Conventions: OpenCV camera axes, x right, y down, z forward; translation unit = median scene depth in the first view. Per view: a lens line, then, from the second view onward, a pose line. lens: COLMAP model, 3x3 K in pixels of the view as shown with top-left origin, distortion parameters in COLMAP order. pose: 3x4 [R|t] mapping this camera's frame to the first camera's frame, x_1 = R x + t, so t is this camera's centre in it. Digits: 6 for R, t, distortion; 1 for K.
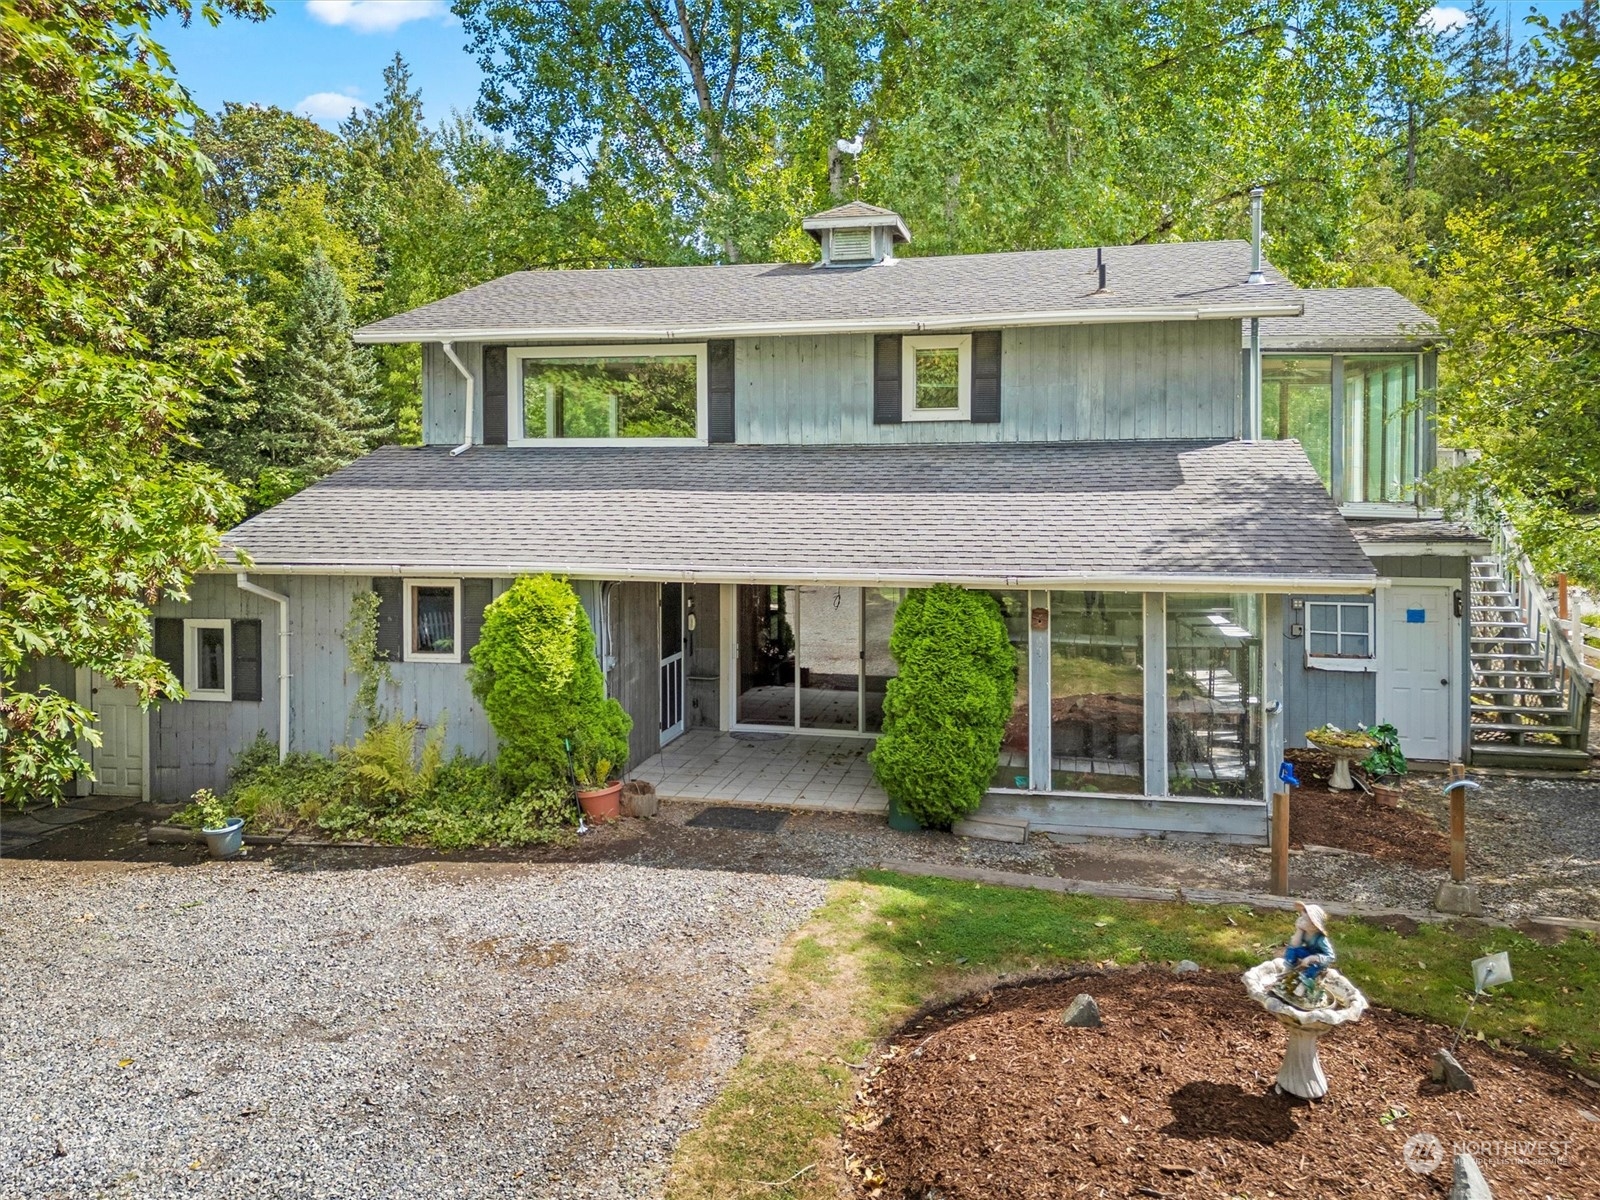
lens RADIAL K [[1174.2, 0, 862.5], [0, 1174.2, 601.1], [0, 0, 1]] dist [0.176744, -0.276063]
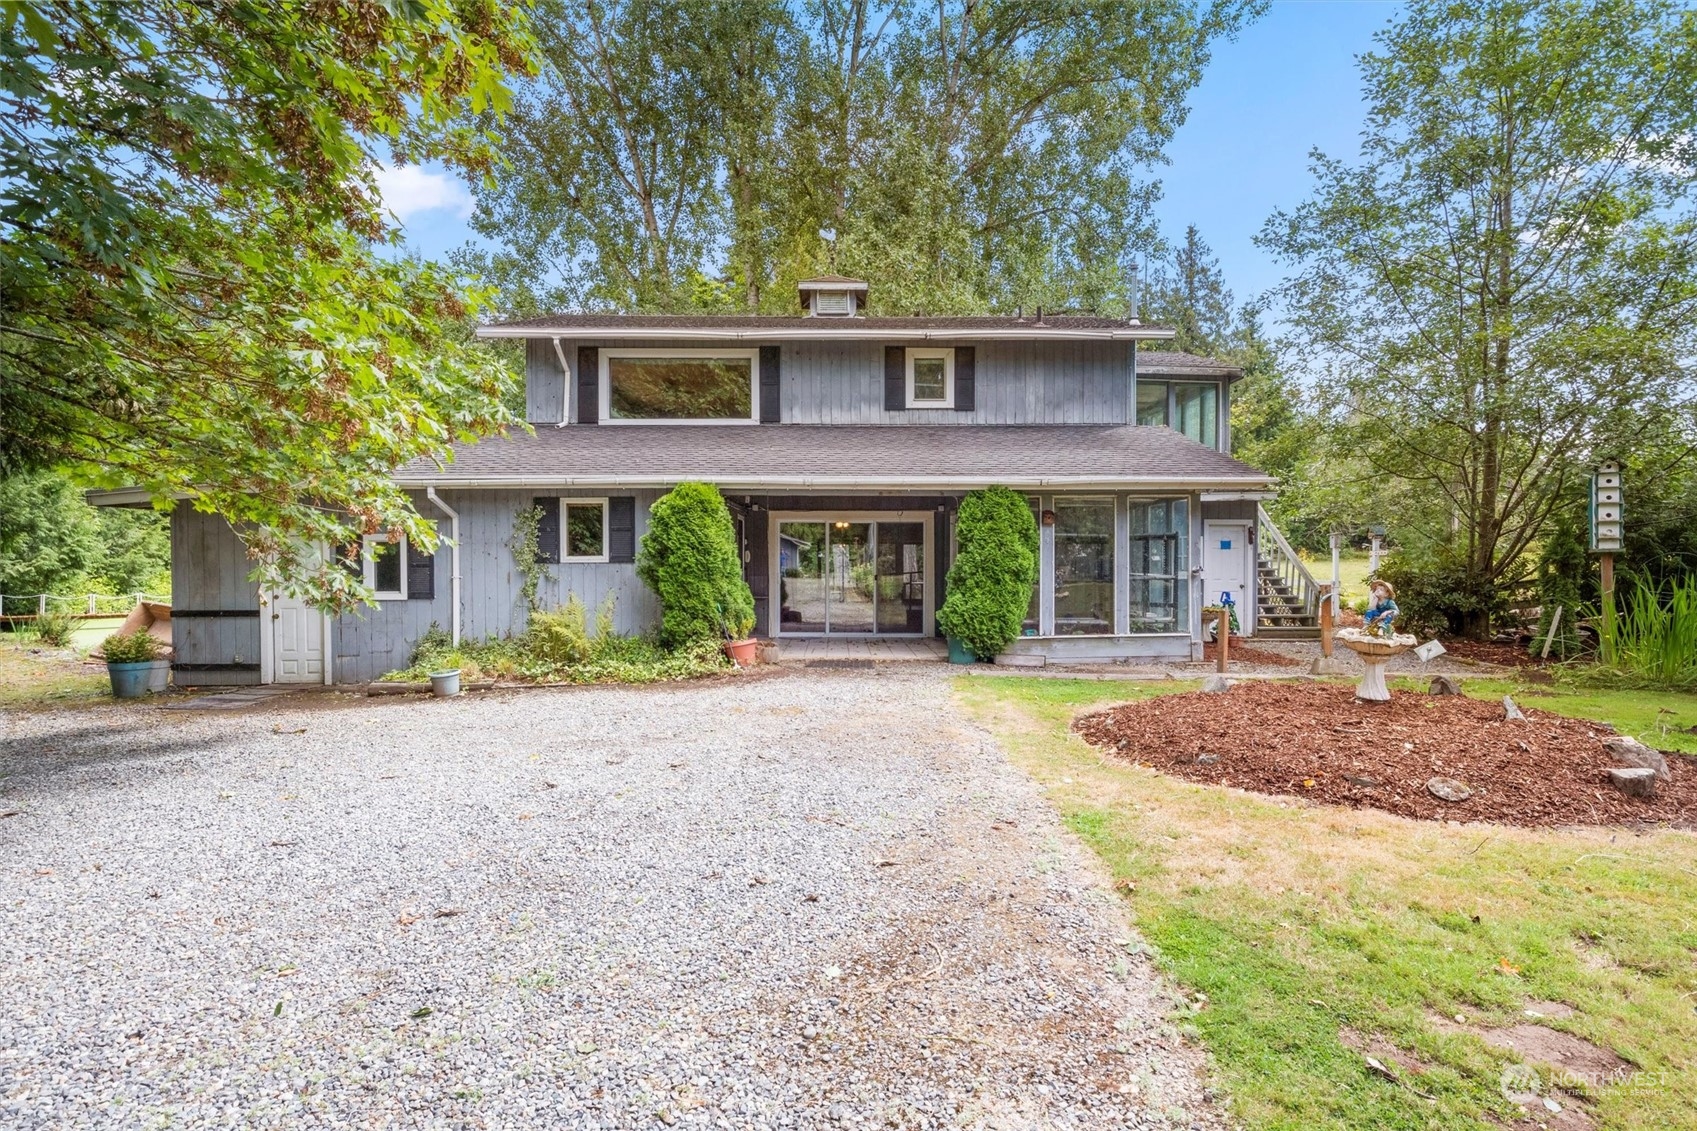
lens RADIAL K [[840.5, 0, 848.7], [0, 840.5, 687.0], [0, 0, 1]] dist [0.021724, 0.000430]
pose [[0.970087, -0.023019, 0.241662, -0.293053], [0.022990, 0.999731, 0.002937, 0.182885], [-0.241664, 0.002707, 0.970356, 0.035820]]
